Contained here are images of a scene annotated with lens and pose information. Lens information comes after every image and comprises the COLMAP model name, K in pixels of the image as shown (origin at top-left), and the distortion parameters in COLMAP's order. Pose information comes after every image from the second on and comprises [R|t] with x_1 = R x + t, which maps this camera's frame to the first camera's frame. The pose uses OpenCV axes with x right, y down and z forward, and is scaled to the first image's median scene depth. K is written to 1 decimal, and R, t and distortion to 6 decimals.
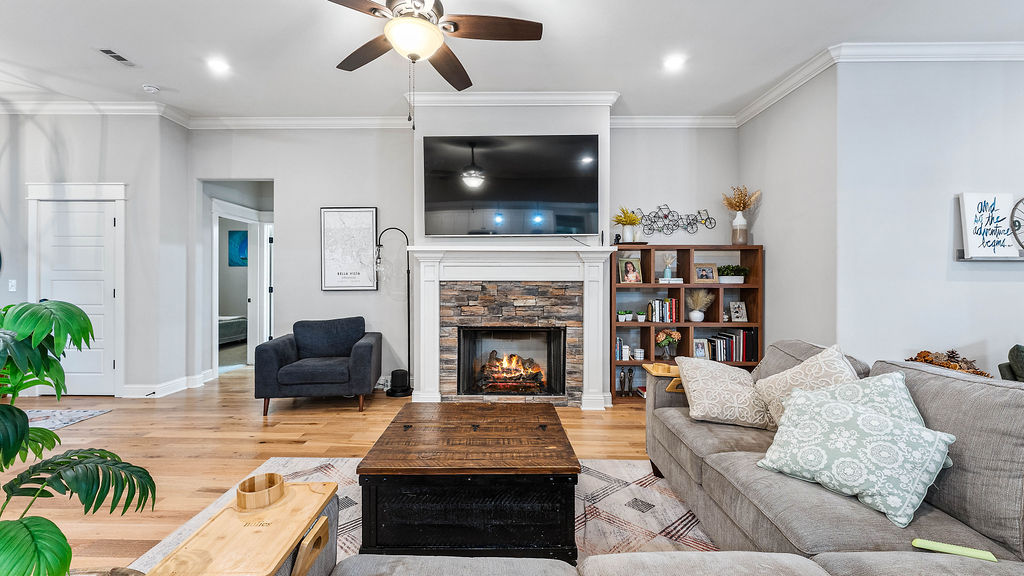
lens RADIAL K [[415.0, 0, 503.1], [0, 415.0, 282.8], [0, 0, 1]] dist [-0.005665, 0.000345]
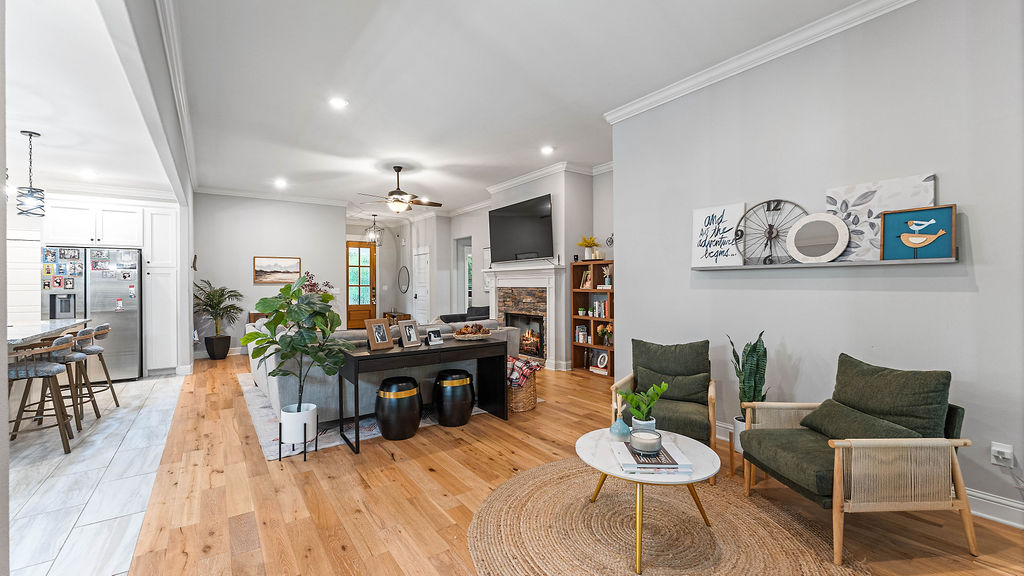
lens RADIAL K [[415.0, 0, 503.6], [0, 415.0, 285.3], [0, 0, 1]] dist [-0.005665, 0.000345]
pose [[0.584850, -0.002448, -0.811138, 1.317873], [0.004955, 0.999988, 0.000555, -0.013542], [0.811126, -0.004344, 0.584855, -0.055916]]
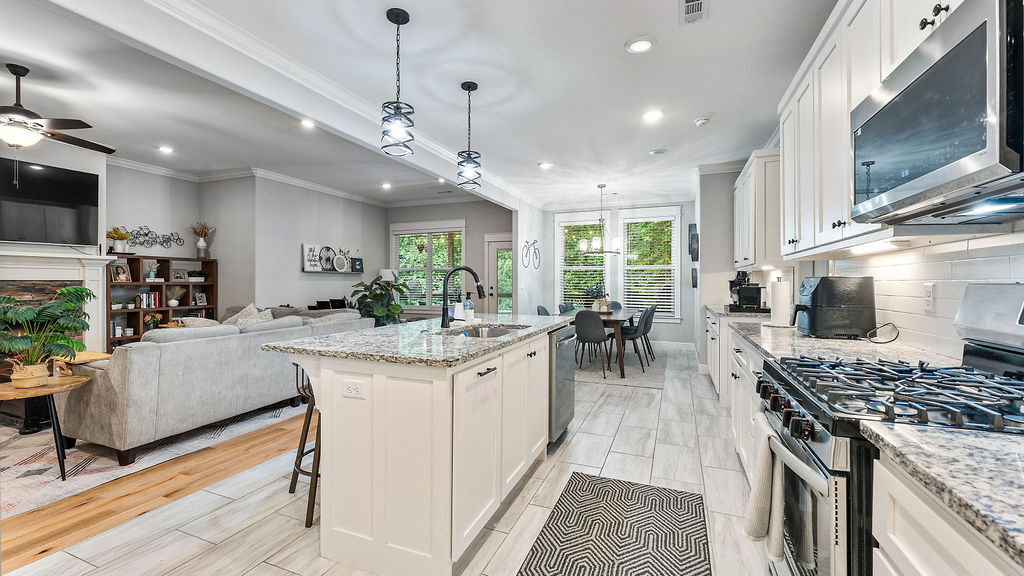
lens RADIAL K [[415.0, 0, 498.8], [0, 415.0, 282.6], [0, 0, 1]] dist [-0.005665, 0.000345]
pose [[0.369003, -0.003903, 0.929420, -0.527348], [0.001692, 0.999992, 0.003528, 0.001099], [-0.929427, 0.000271, 0.369007, -0.708321]]
